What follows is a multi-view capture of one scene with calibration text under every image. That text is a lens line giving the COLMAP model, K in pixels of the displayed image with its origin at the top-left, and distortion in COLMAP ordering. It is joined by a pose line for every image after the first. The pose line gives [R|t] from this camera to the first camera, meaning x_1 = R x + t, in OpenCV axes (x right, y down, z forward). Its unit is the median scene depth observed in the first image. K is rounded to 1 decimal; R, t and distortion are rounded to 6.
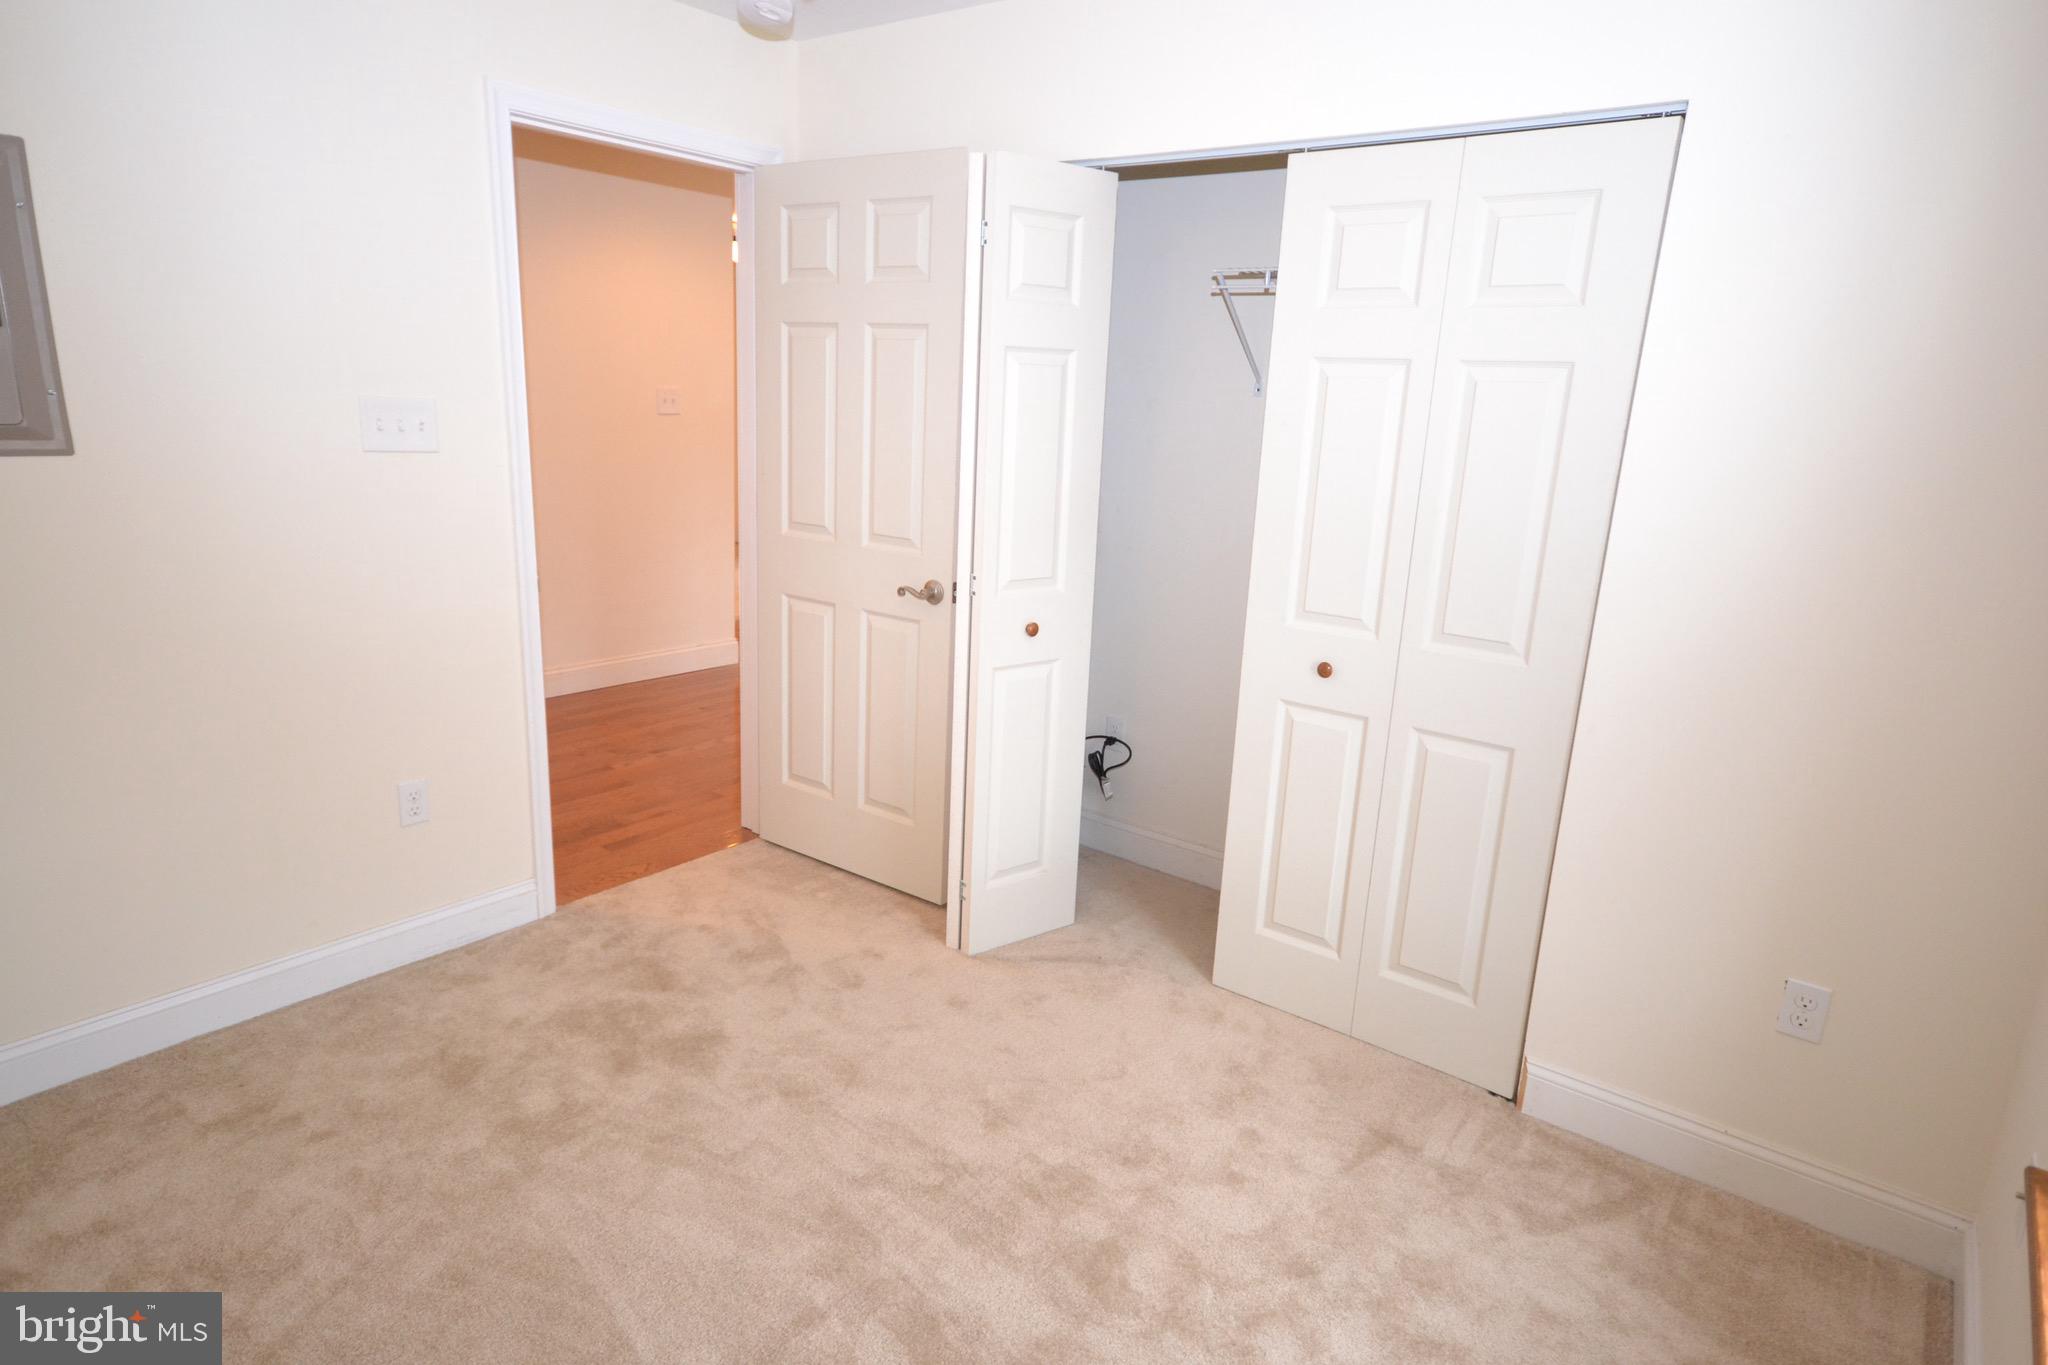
lens RADIAL K [[1187.6, 0, 1008.1], [0, 1187.6, 689.0], [0, 0, 1]] dist [0.007779, 0.002082]
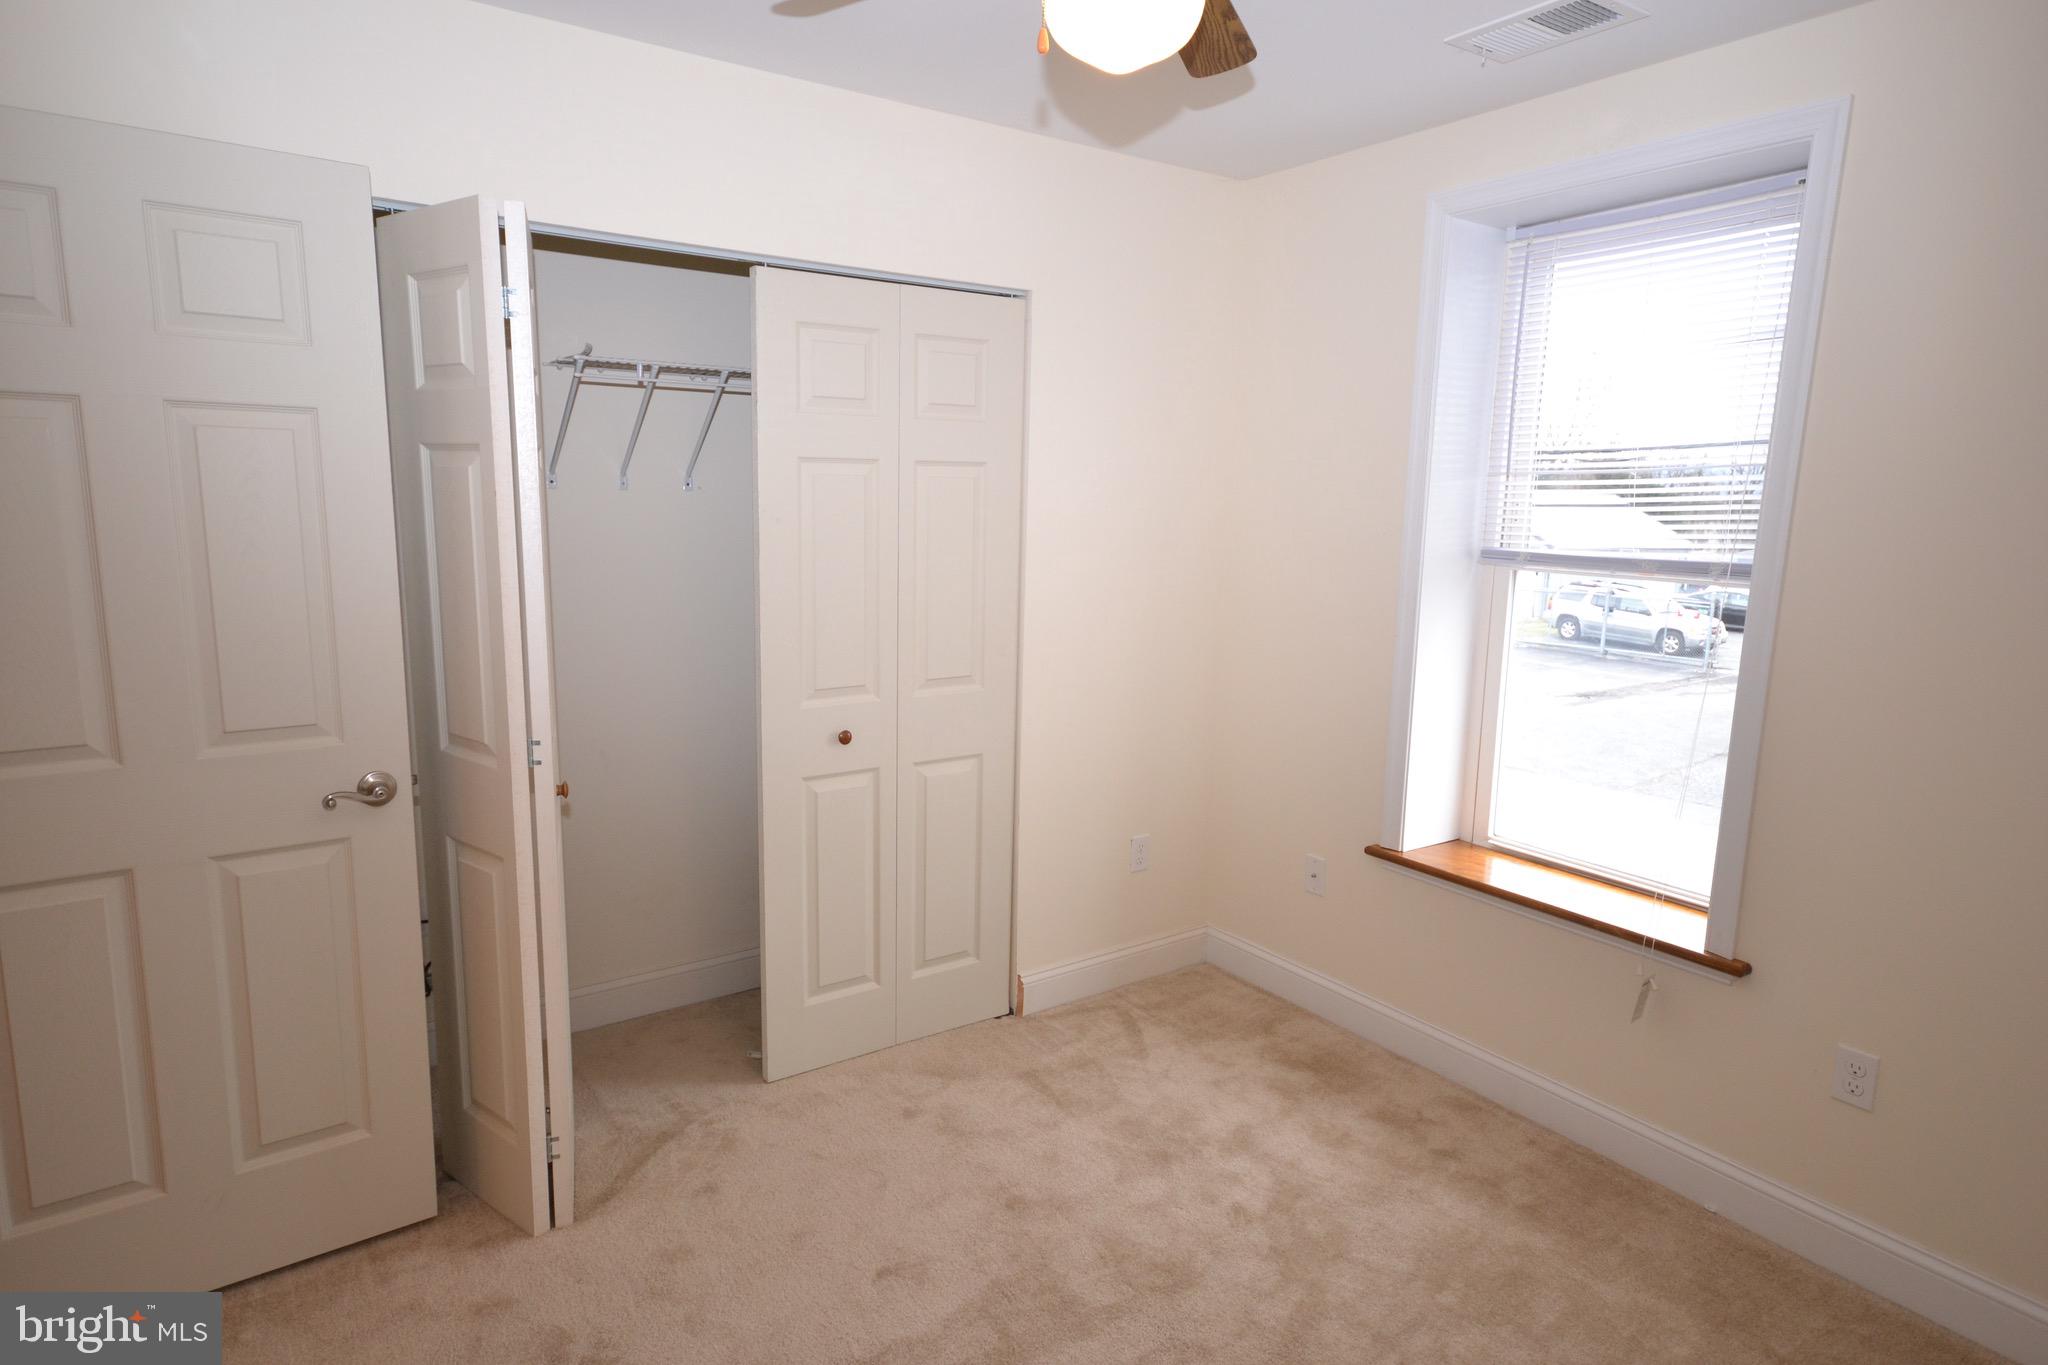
lens RADIAL K [[1187.6, 0, 1003.4], [0, 1187.6, 684.9], [0, 0, 1]] dist [0.007779, 0.002082]
pose [[0.277358, -0.200799, 0.939549, -0.727382], [0.229029, 0.963543, 0.138317, -0.184479], [-0.933069, 0.176820, 0.313235, 0.521126]]
